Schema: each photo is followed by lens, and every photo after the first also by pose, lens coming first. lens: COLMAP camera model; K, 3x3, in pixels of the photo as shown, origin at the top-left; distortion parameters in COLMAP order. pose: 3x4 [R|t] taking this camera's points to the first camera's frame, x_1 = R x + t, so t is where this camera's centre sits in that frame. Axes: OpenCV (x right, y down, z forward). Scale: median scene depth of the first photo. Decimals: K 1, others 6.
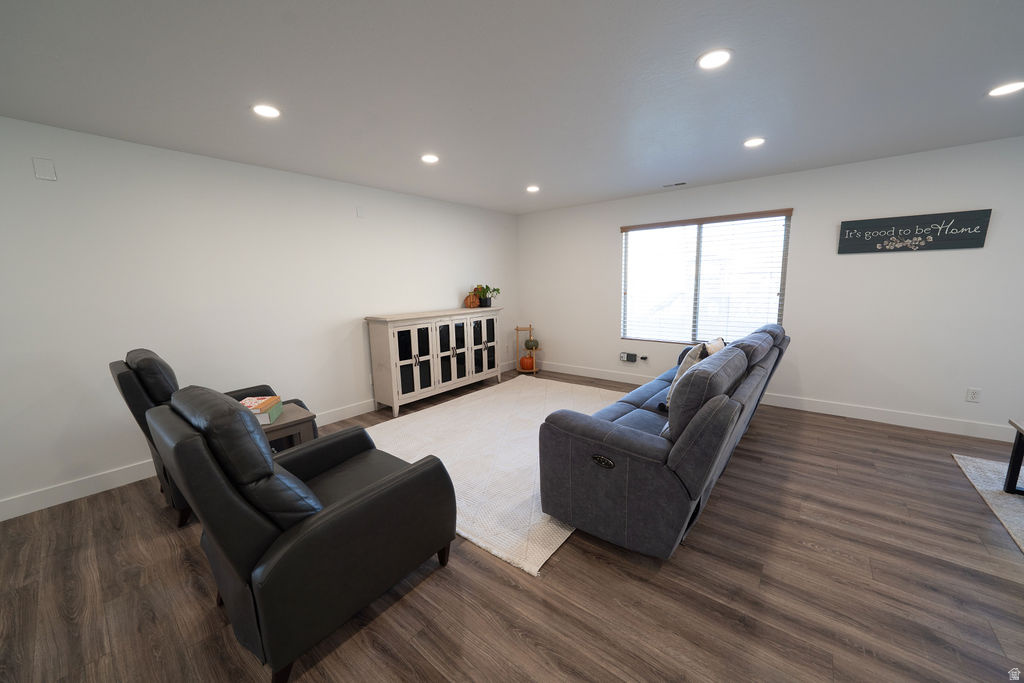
lens RADIAL K [[366.8, 0, 512.0], [0, 366.8, 341.5], [0, 0, 1]] dist [-0.041853, 0.008916]
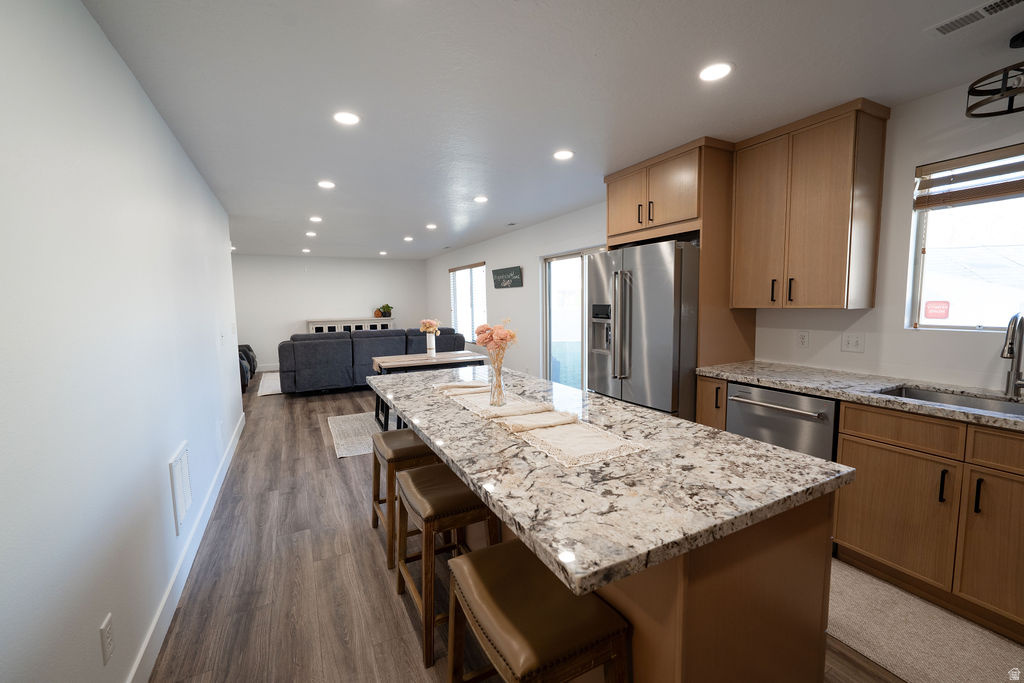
lens RADIAL K [[430.7, 0, 512.0], [0, 430.7, 341.5], [0, 0, 1]] dist [-0.001894, -0.000174]
pose [[0.920049, 0.042056, -0.389539, 1.747975], [-0.062132, 0.997303, -0.039077, 0.082439], [0.386845, 0.060156, 0.920181, -0.834634]]
